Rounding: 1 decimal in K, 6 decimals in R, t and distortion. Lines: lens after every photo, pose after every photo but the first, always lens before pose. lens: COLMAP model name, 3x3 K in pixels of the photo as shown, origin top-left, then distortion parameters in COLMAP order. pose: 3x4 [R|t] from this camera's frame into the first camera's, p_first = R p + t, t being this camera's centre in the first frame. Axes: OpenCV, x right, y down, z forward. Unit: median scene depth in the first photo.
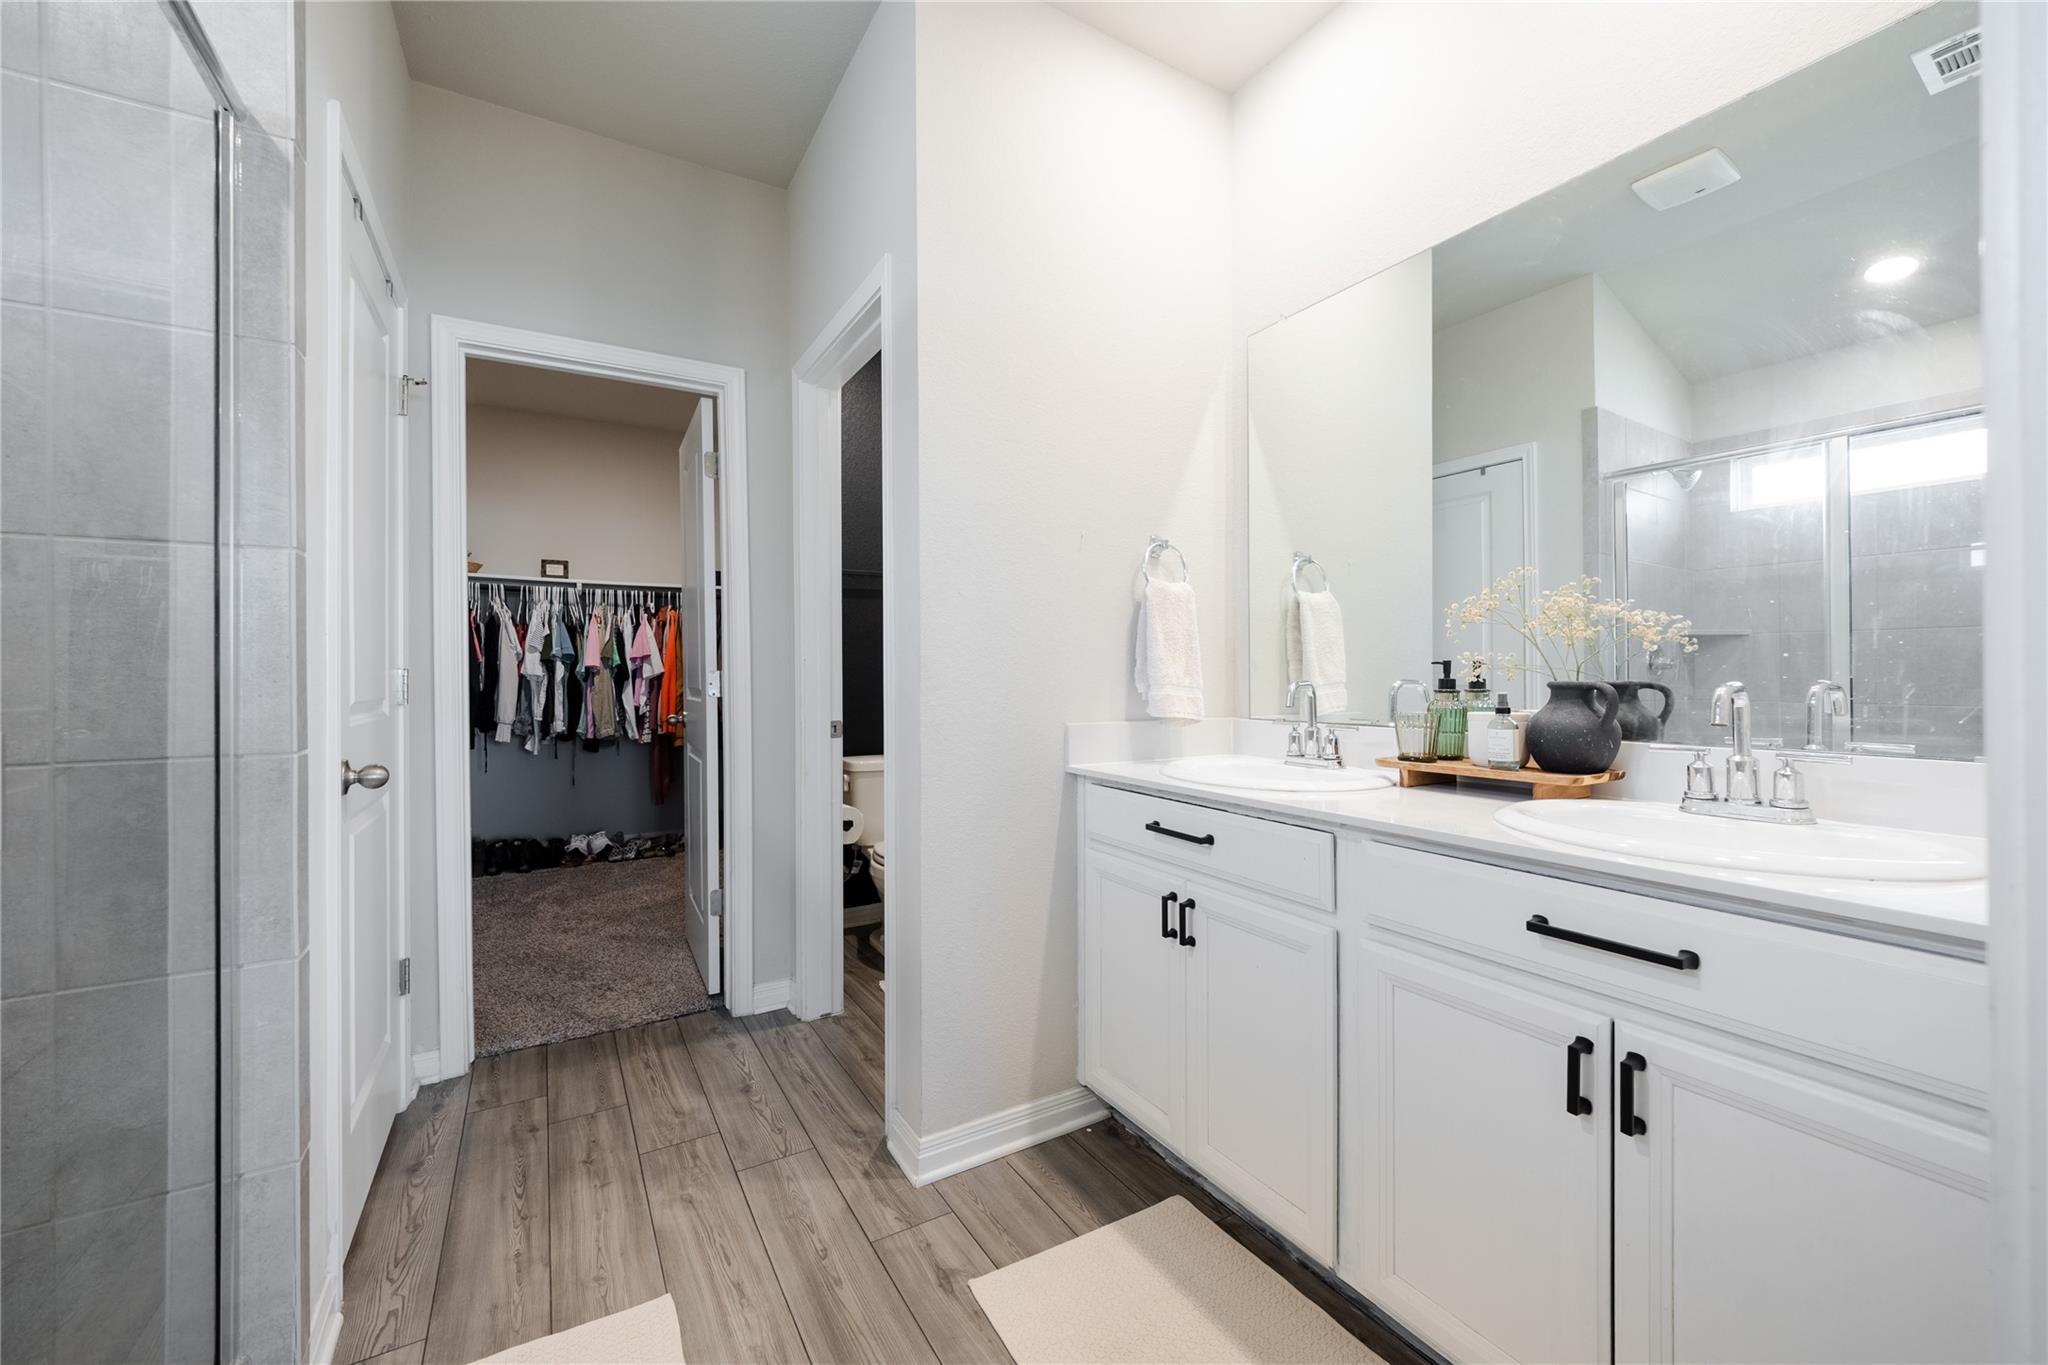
lens RADIAL K [[817.4, 0, 1021.1], [0, 817.4, 683.5], [0, 0, 1]] dist [-0.000292, -0.000019]
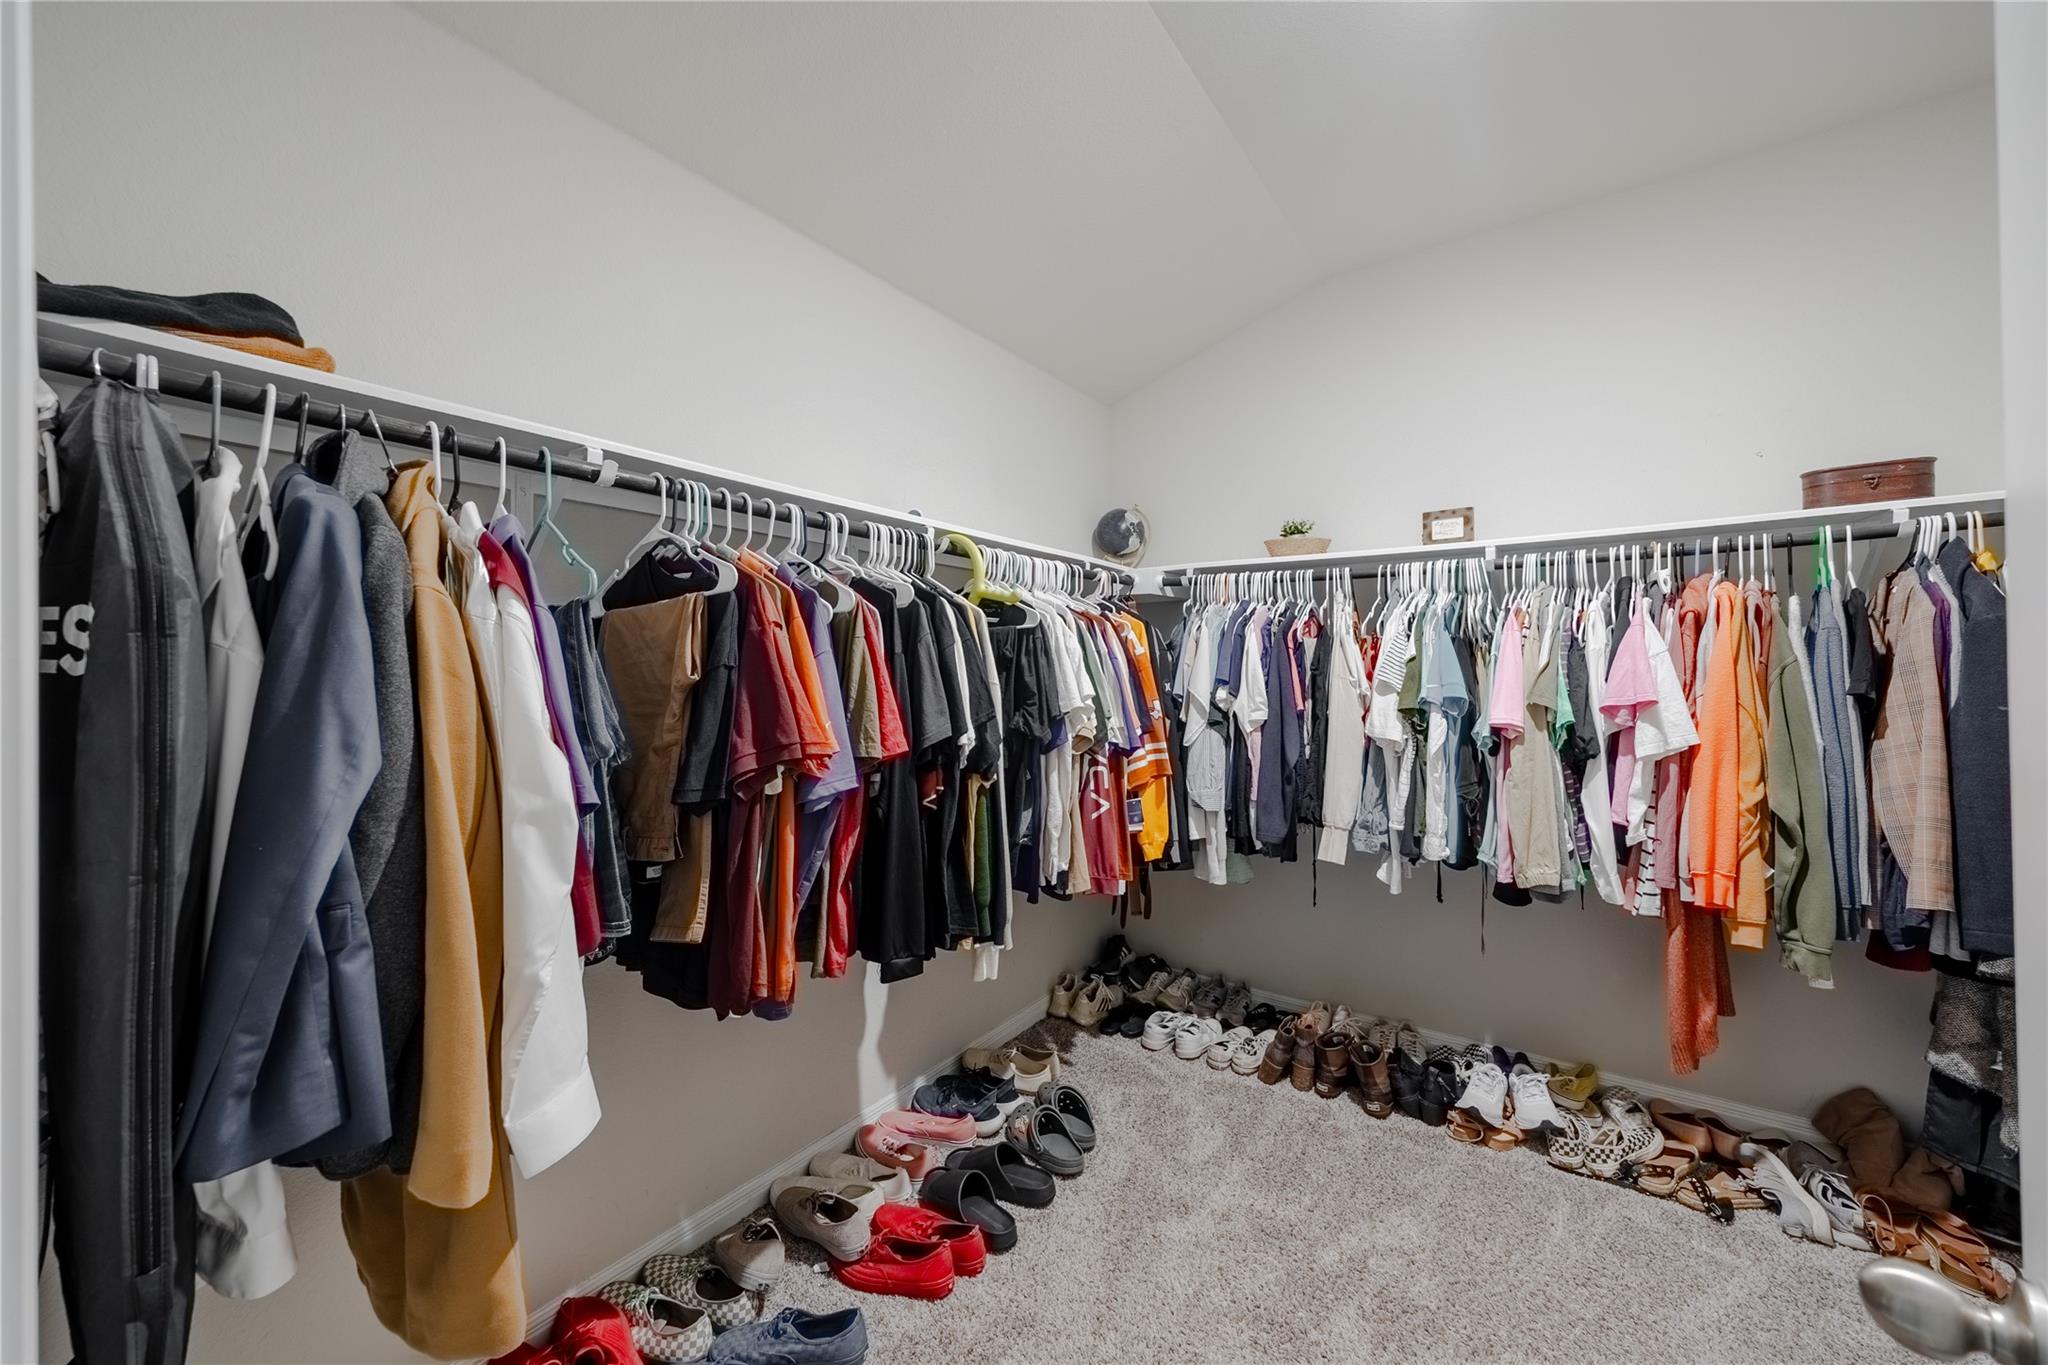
lens RADIAL K [[788.1, 0, 1018.2], [0, 788.1, 673.6], [0, 0, 1]] dist [0.001861, -0.000092]
pose [[0.437339, 0.003465, -0.899290, -0.244783], [0.007443, 0.999944, 0.007473, -0.053551], [0.899266, -0.009962, 0.437289, 0.553067]]
